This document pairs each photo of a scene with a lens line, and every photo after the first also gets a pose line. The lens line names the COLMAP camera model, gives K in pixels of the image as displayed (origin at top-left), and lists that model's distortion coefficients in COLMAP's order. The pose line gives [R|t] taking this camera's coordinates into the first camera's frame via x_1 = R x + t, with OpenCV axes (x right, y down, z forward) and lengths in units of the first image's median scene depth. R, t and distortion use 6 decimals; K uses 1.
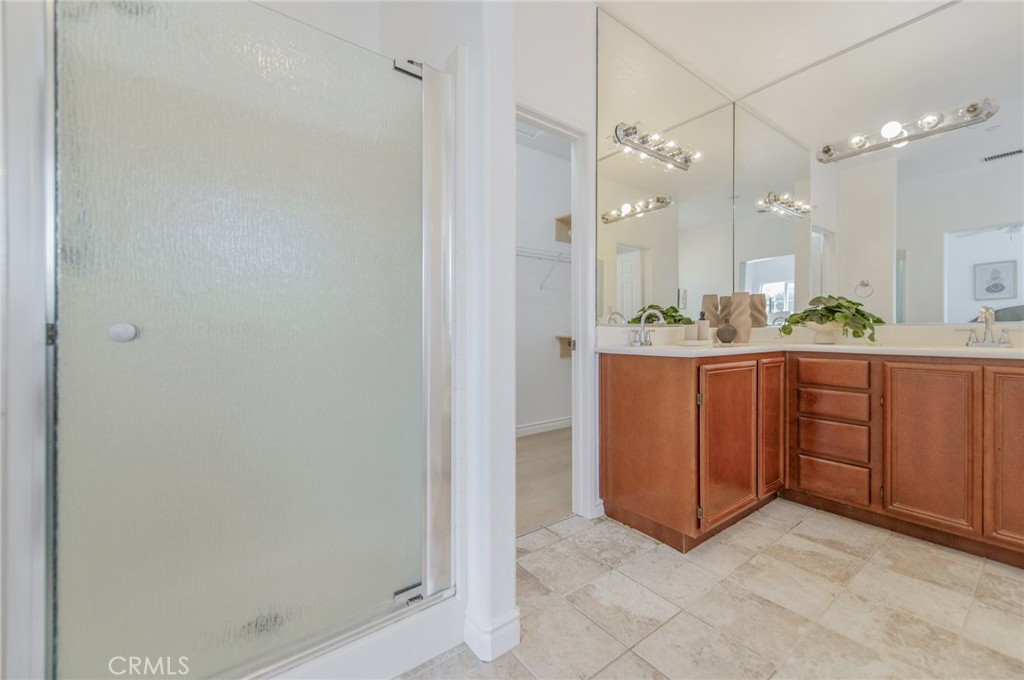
lens RADIAL K [[405.1, 0, 532.3], [0, 405.1, 332.0], [0, 0, 1]] dist [0.013518, -0.002886]
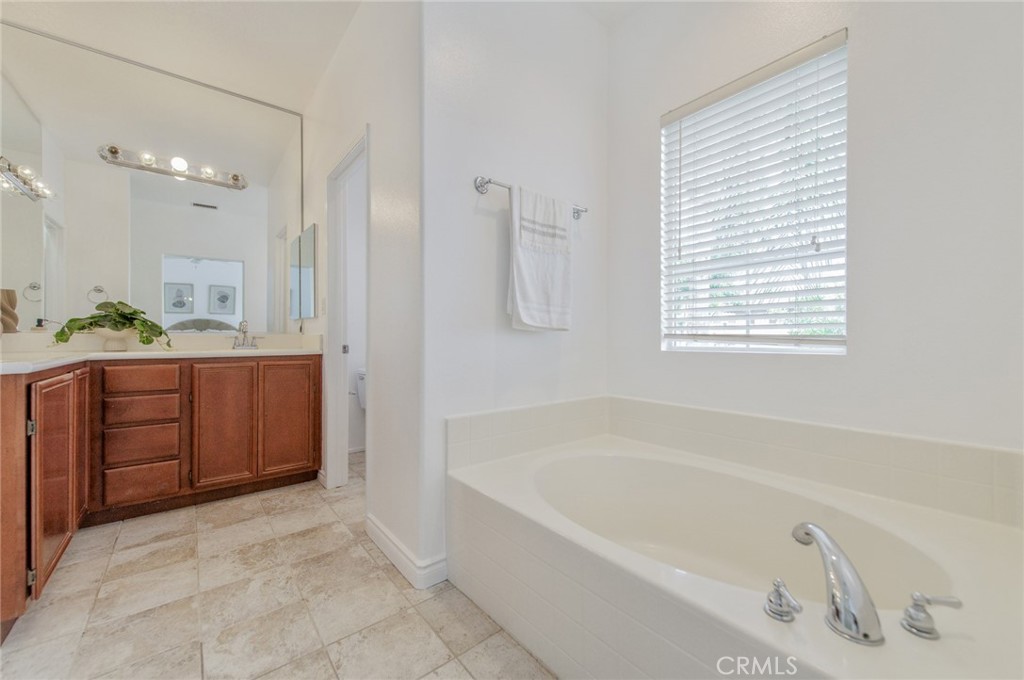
lens RADIAL K [[405.1, 0, 492.7], [0, 405.1, 339.3], [0, 0, 1]] dist [0.013518, -0.002886]
pose [[0.013398, -0.000561, 0.999910, -0.293703], [0.002063, 0.999998, 0.000534, 0.002649], [-0.999908, 0.002055, 0.013399, 0.111094]]
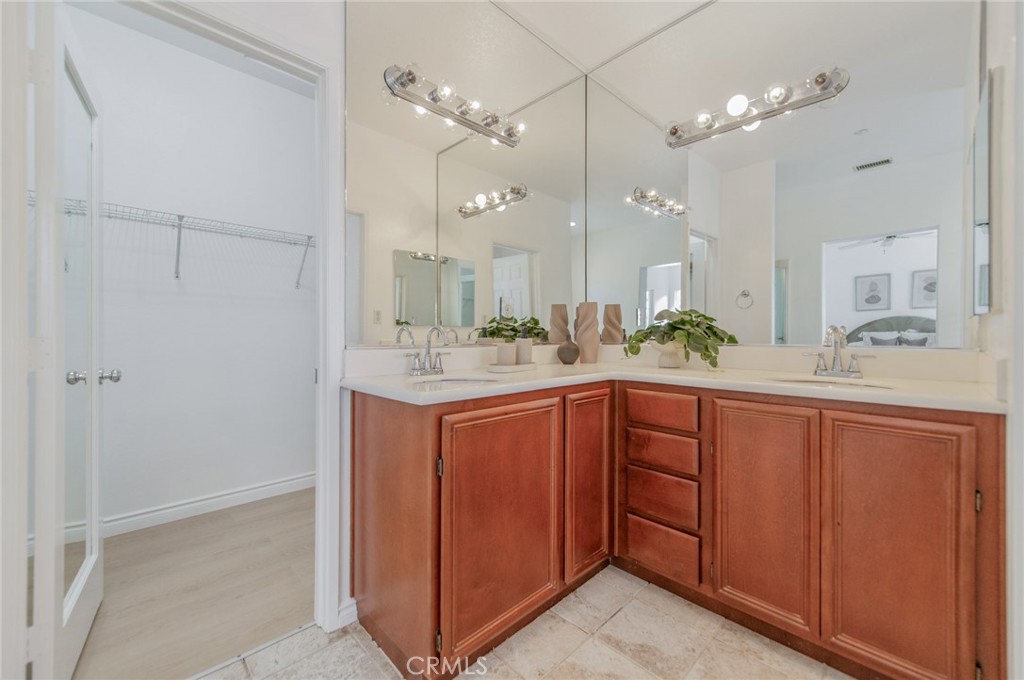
lens RADIAL K [[405.1, 0, 527.4], [0, 405.1, 335.7], [0, 0, 1]] dist [0.013518, -0.002886]
pose [[0.991387, 0.001598, 0.130957, 0.398837], [-0.001390, 0.999998, -0.001683, -0.039898], [-0.130959, 0.001487, 0.991387, 0.282598]]
